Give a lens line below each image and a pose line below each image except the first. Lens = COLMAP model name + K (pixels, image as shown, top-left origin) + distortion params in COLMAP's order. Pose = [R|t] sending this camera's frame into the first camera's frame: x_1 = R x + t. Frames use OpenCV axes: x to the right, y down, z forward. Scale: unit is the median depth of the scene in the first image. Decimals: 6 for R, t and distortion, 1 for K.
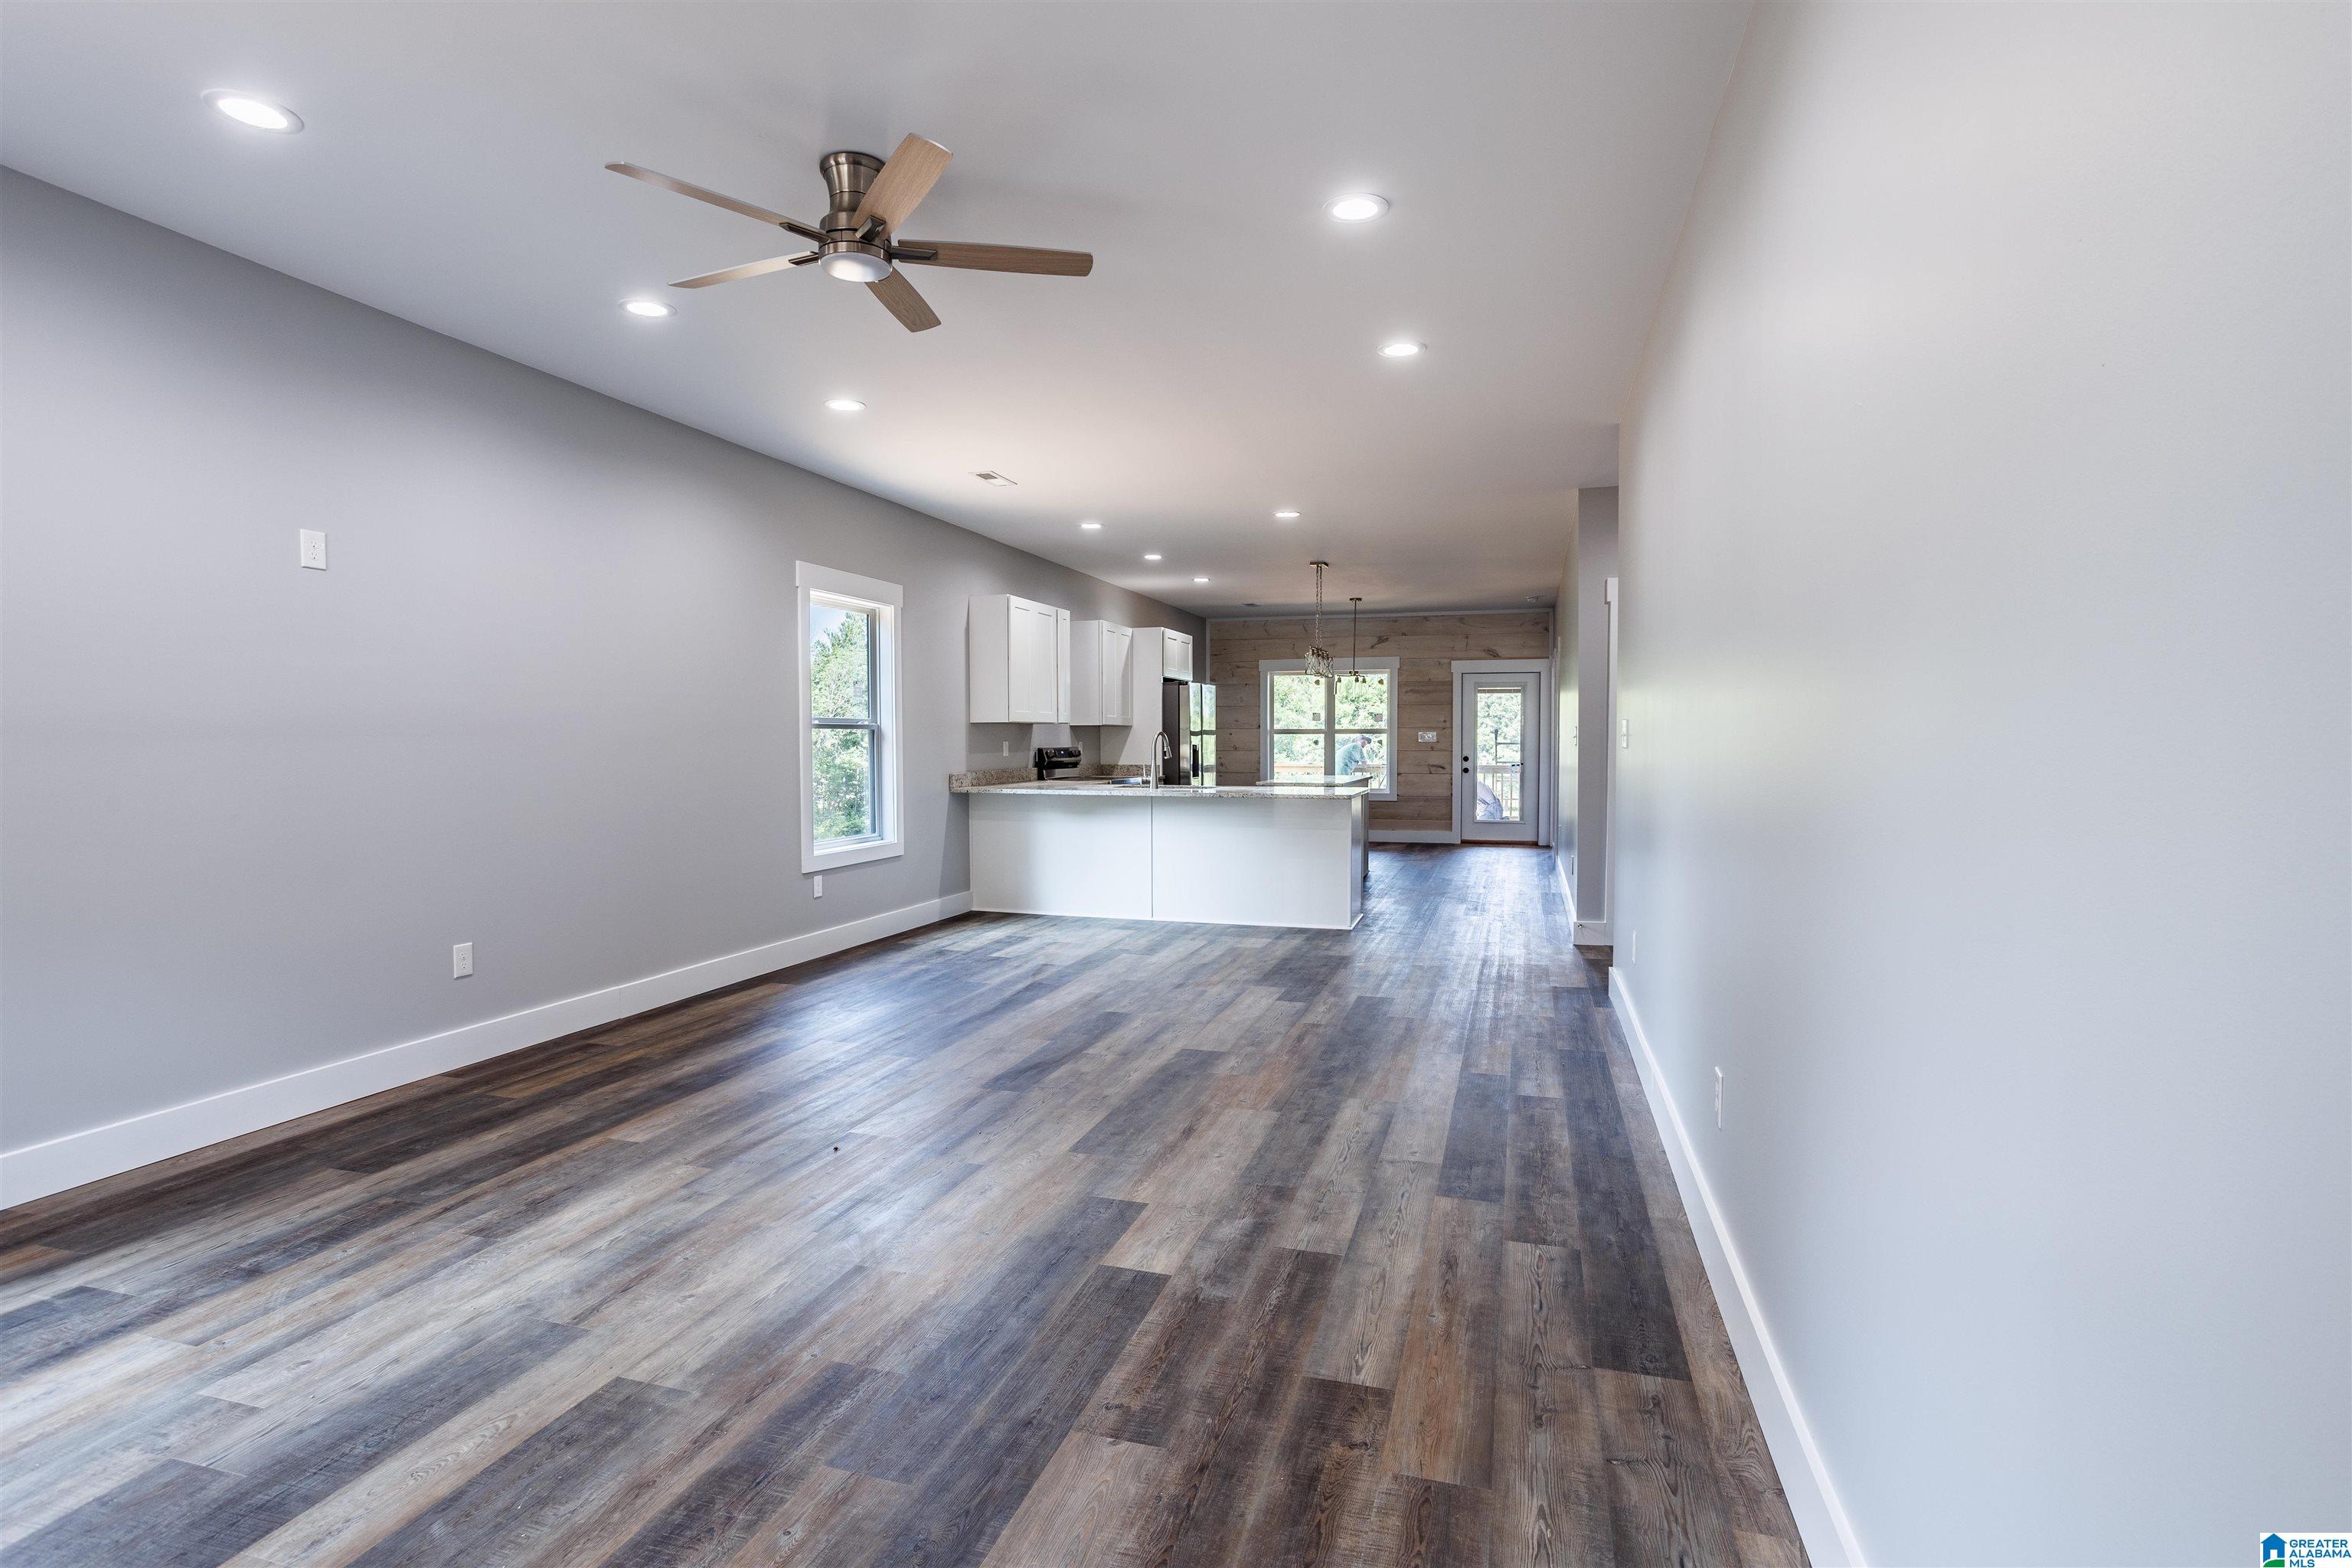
lens RADIAL K [[1172.8, 0, 1171.5], [0, 1172.8, 759.4], [0, 0, 1]] dist [-0.035226, 0.021195]
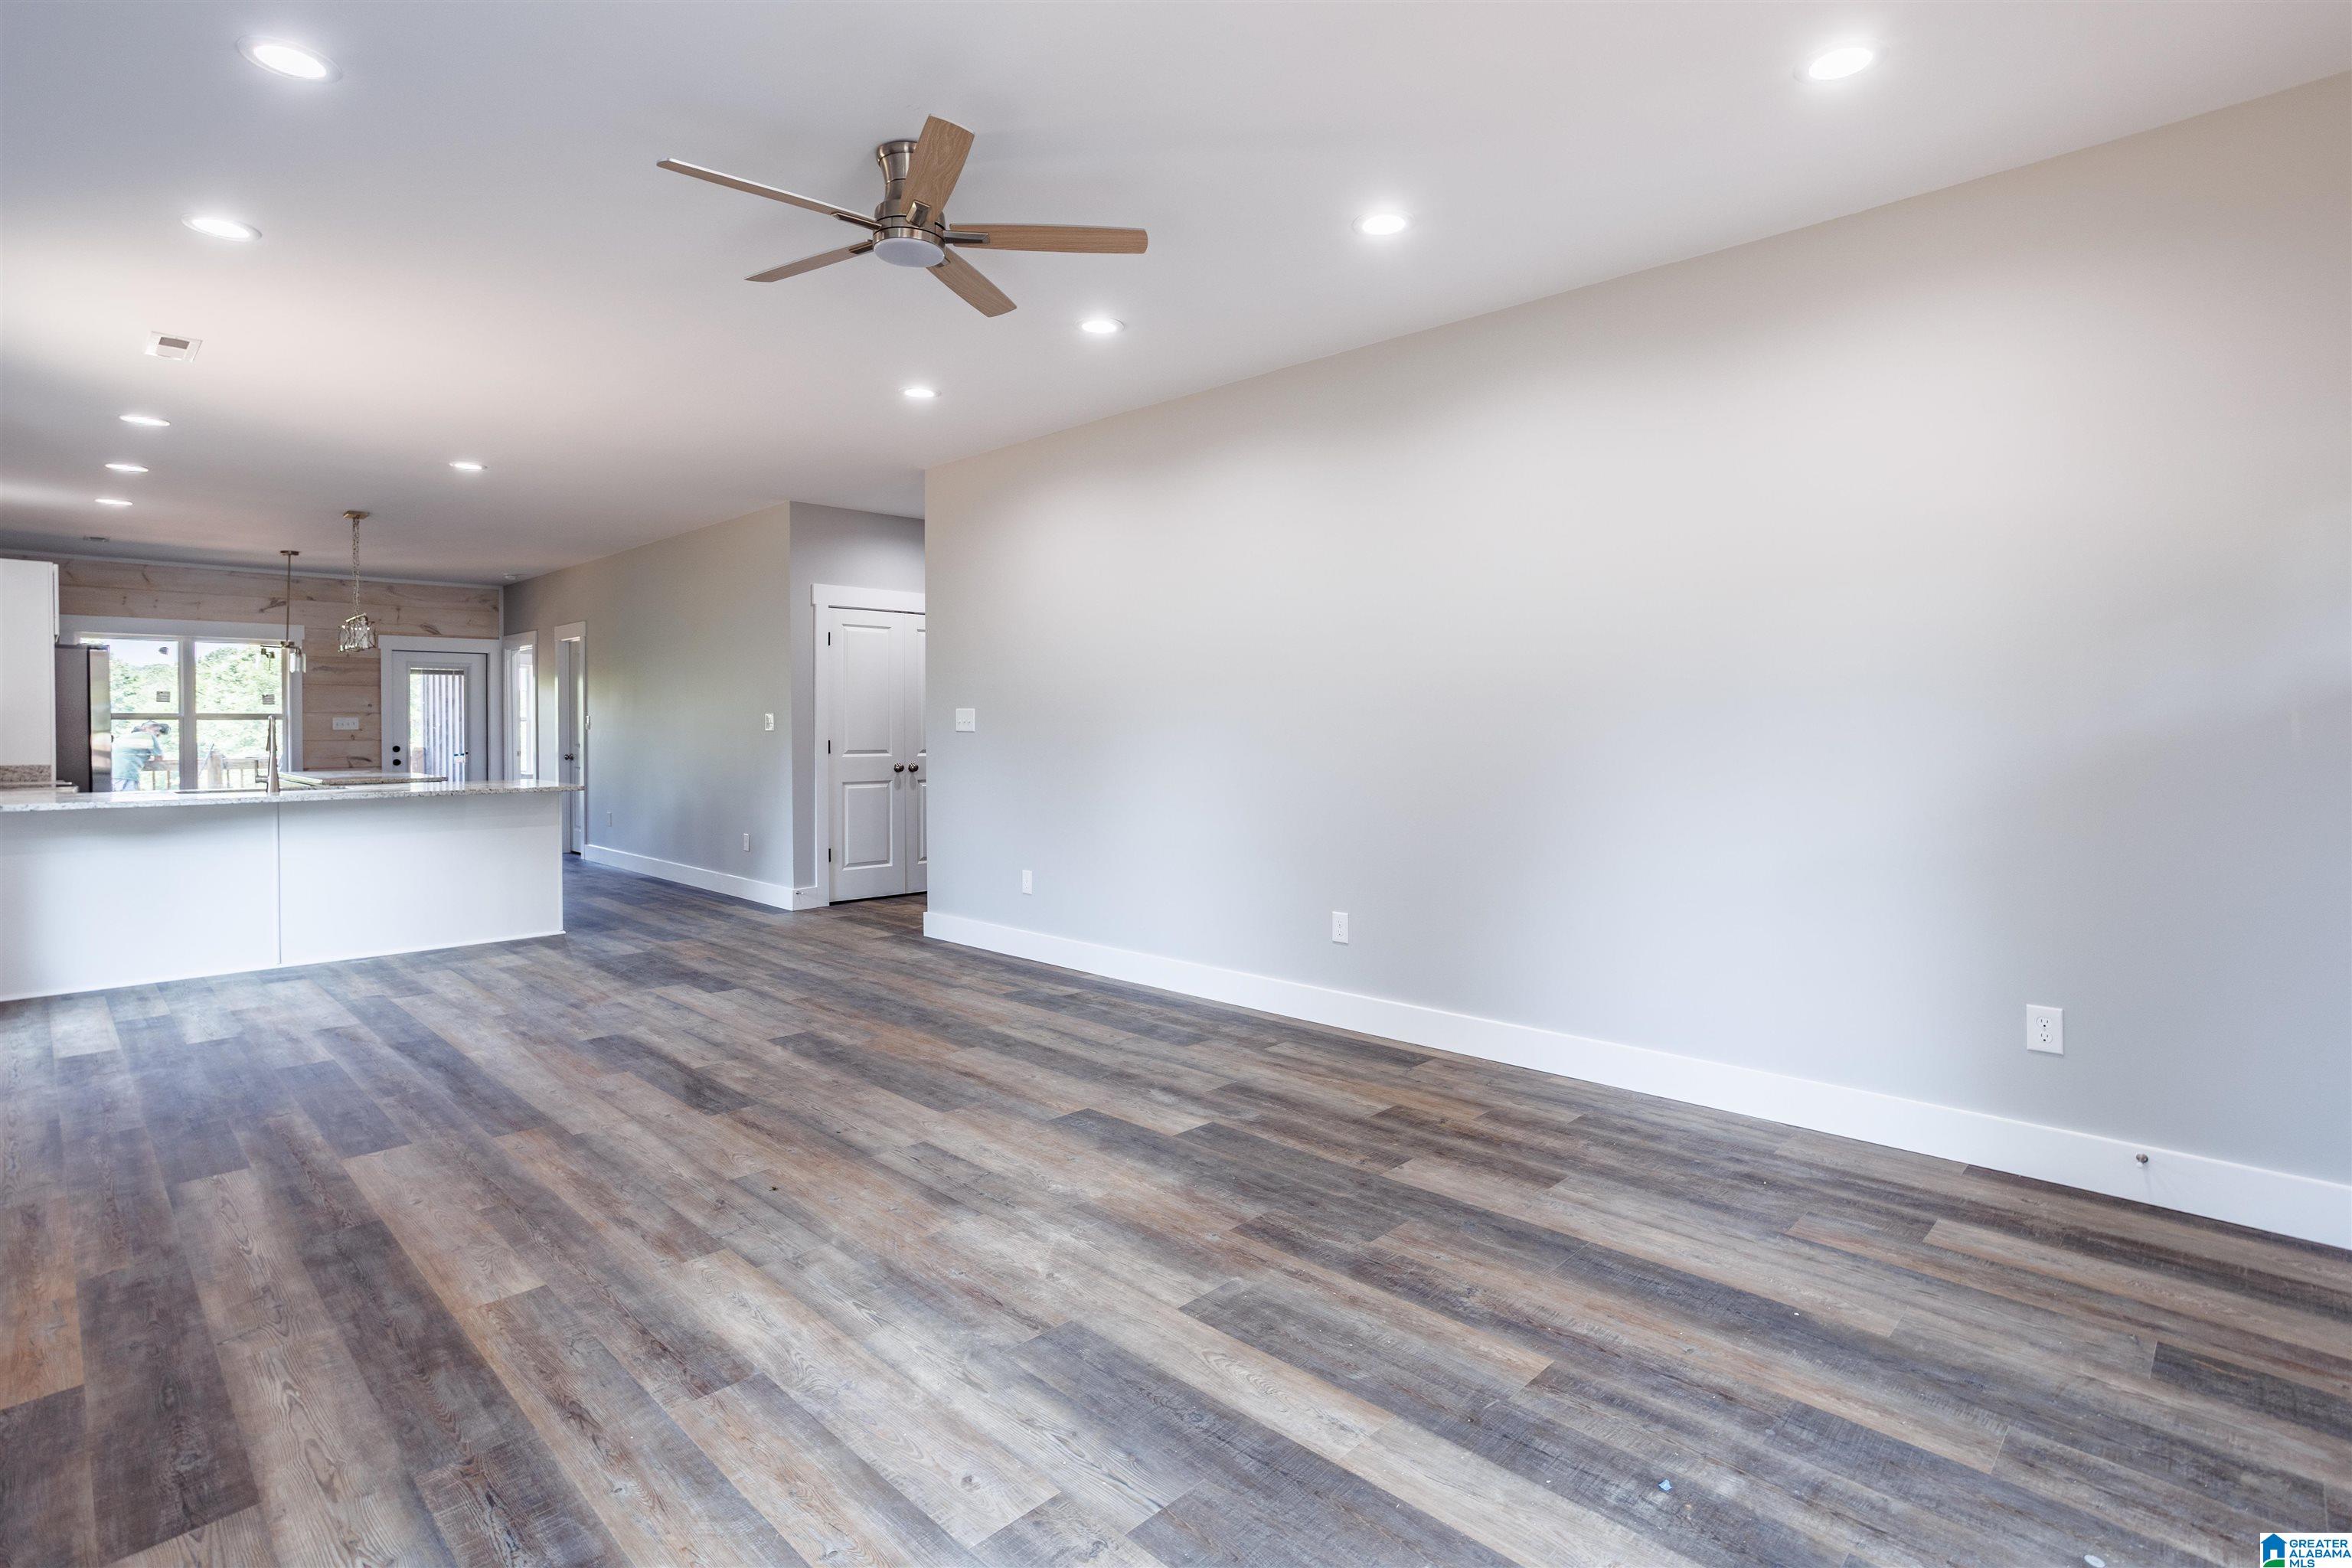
lens RADIAL K [[1172.8, 0, 1199.8], [0, 1172.8, 728.0], [0, 0, 1]] dist [-0.035226, 0.021195]
pose [[0.433298, -0.003198, 0.901245, -1.075758], [0.016101, 0.999862, -0.004193, -0.010664], [-0.901107, 0.016328, 0.433289, 0.360372]]
